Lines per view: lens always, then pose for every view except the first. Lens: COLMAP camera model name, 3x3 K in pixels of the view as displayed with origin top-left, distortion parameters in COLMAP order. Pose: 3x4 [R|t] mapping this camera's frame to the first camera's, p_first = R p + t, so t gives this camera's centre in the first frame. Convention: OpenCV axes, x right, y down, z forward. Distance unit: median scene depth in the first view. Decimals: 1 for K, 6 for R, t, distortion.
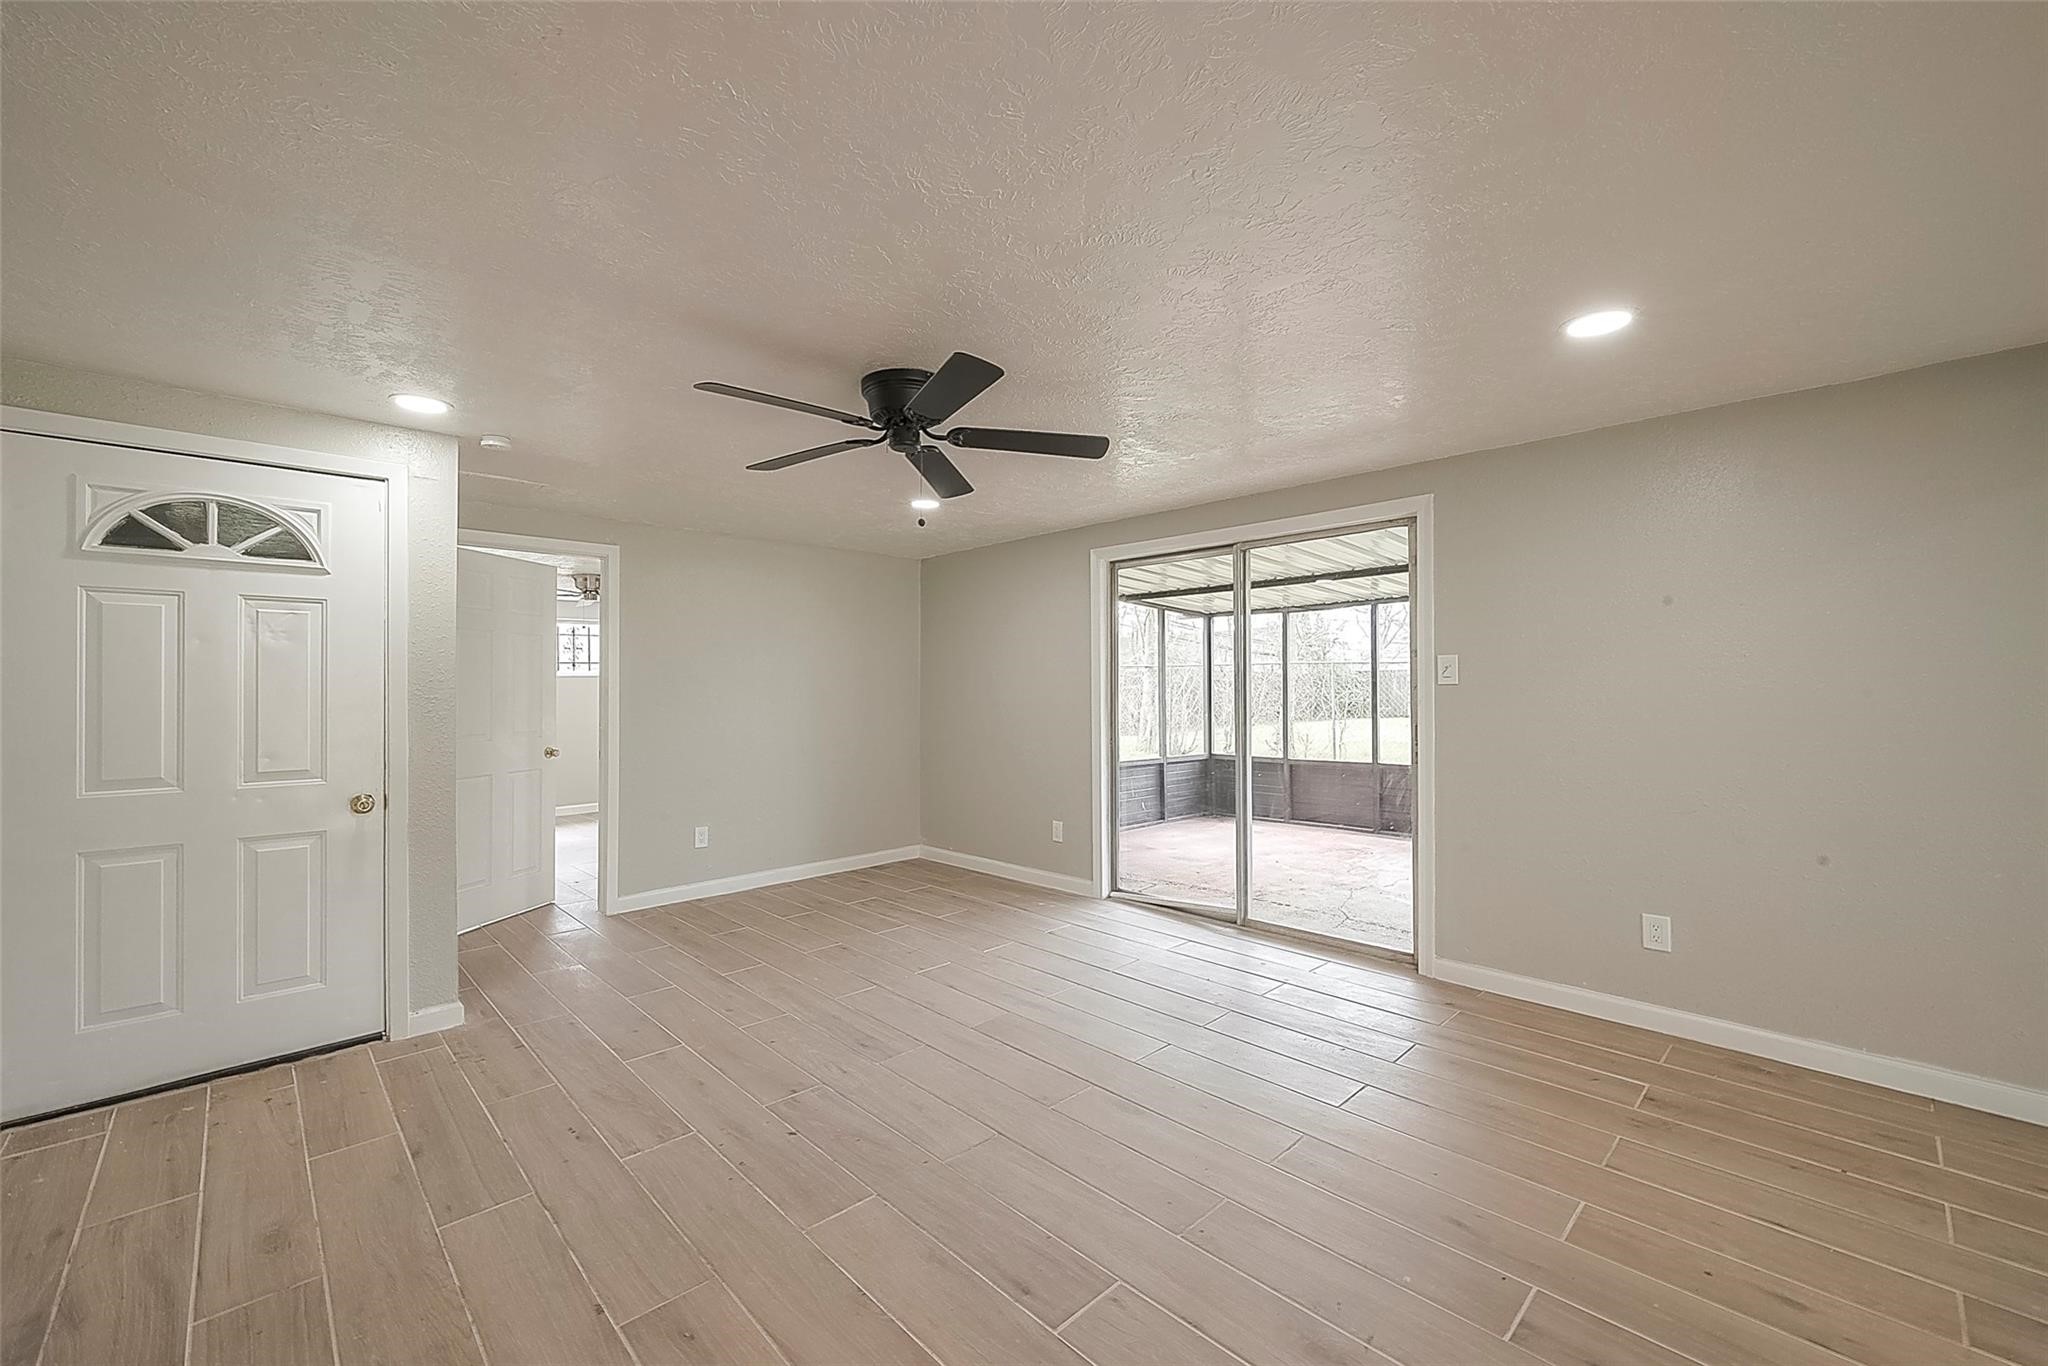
lens RADIAL K [[823.2, 0, 1022.5], [0, 823.2, 684.8], [0, 0, 1]] dist [-0.004252, 0.002372]
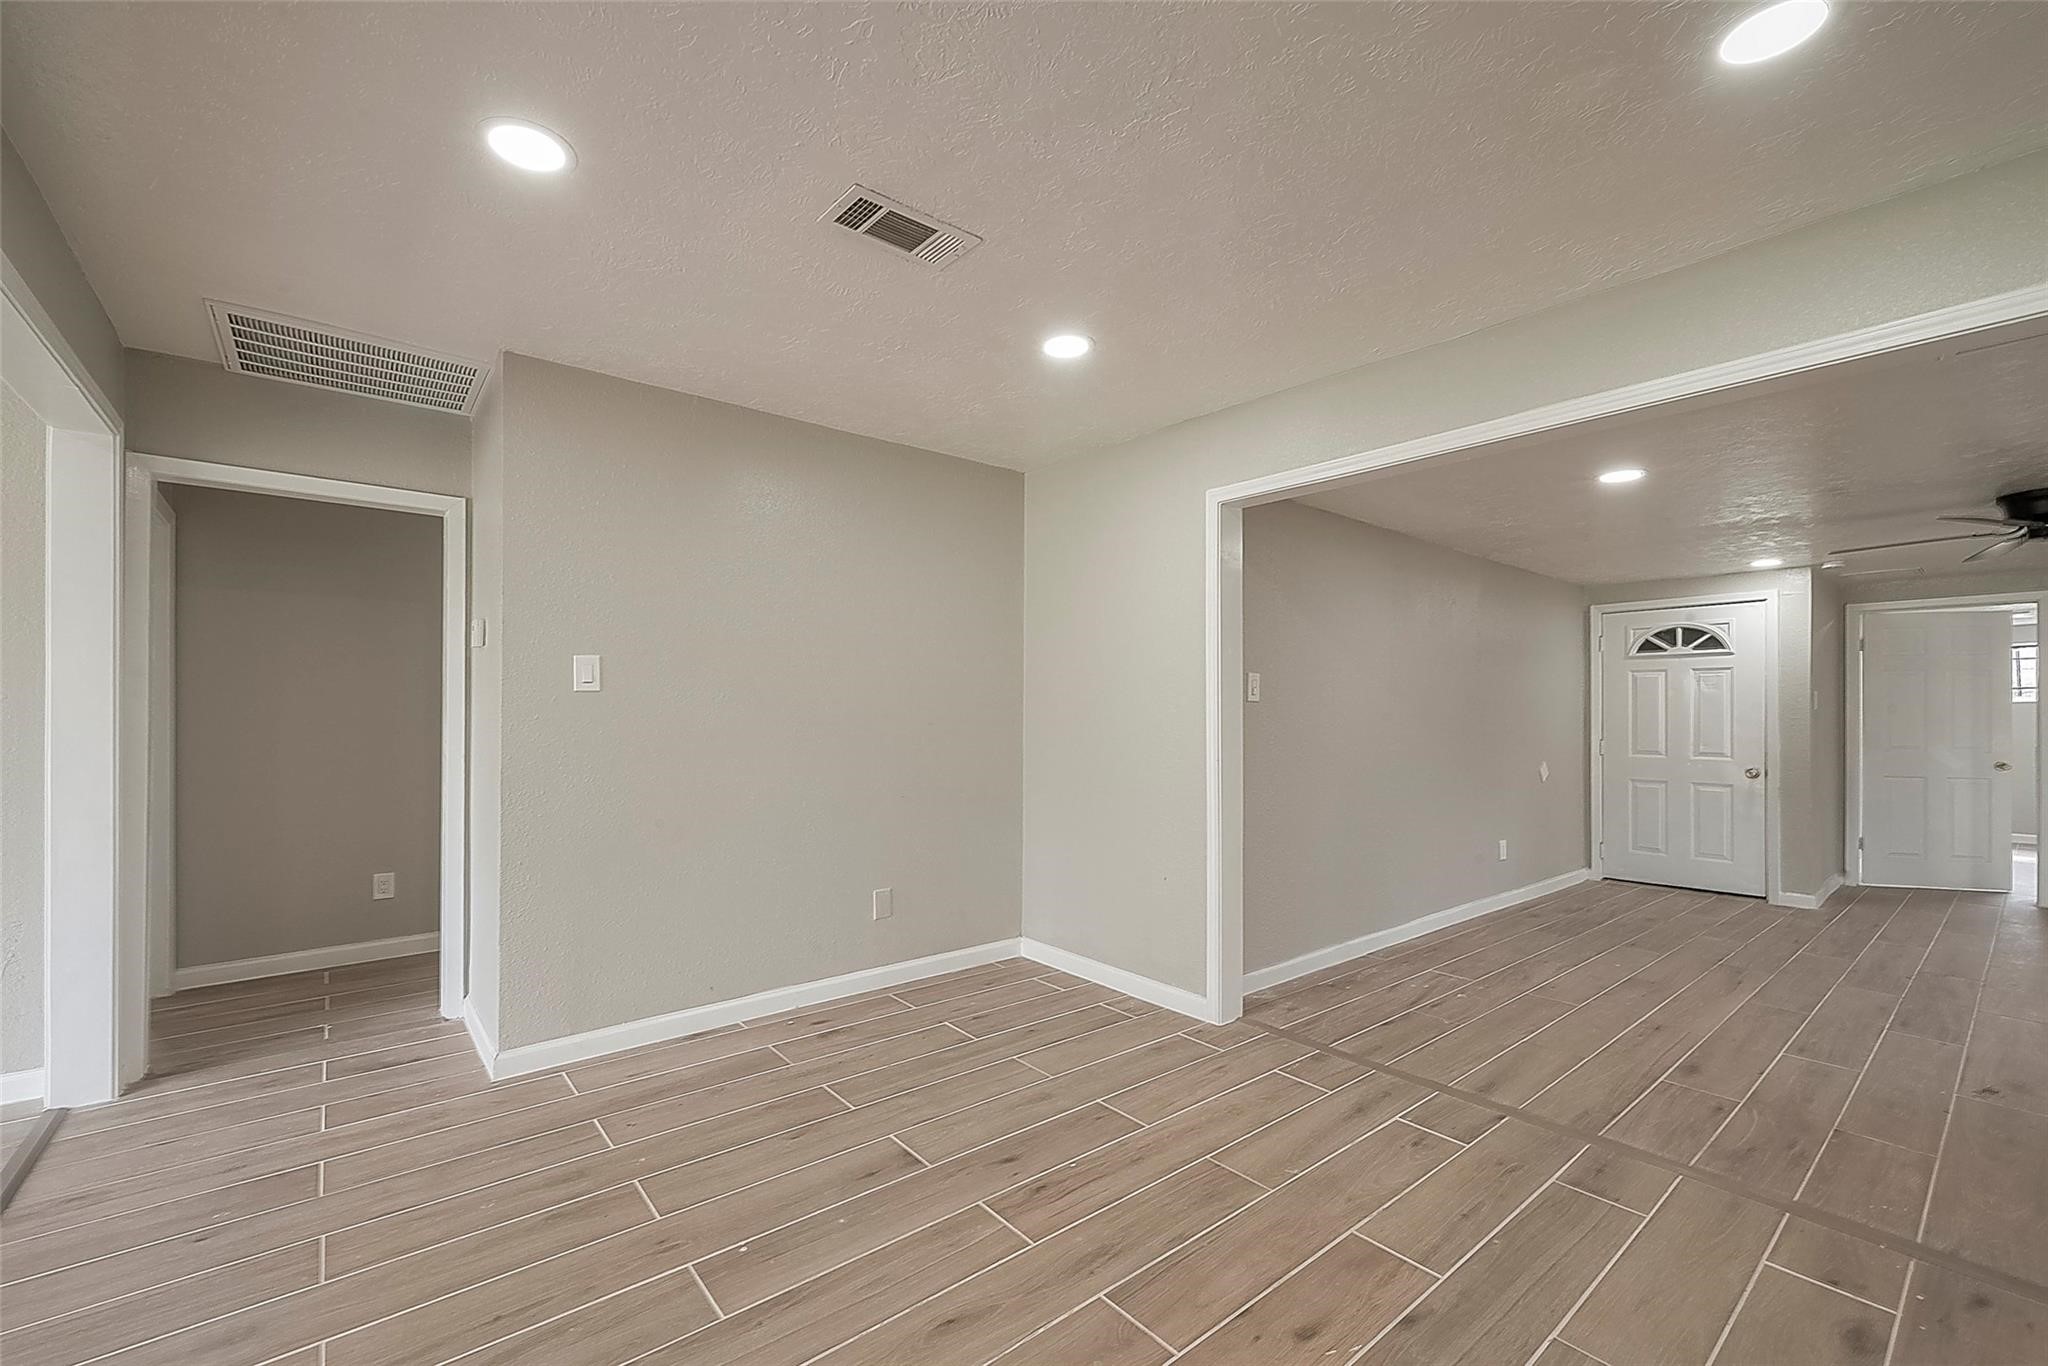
lens RADIAL K [[823.2, 0, 991.8], [0, 823.2, 702.1], [0, 0, 1]] dist [-0.004252, 0.002372]
pose [[-0.083922, -0.008107, -0.996439, 1.067310], [0.004221, 0.999955, -0.008491, -0.008657], [0.996463, -0.004918, -0.083884, -0.507281]]
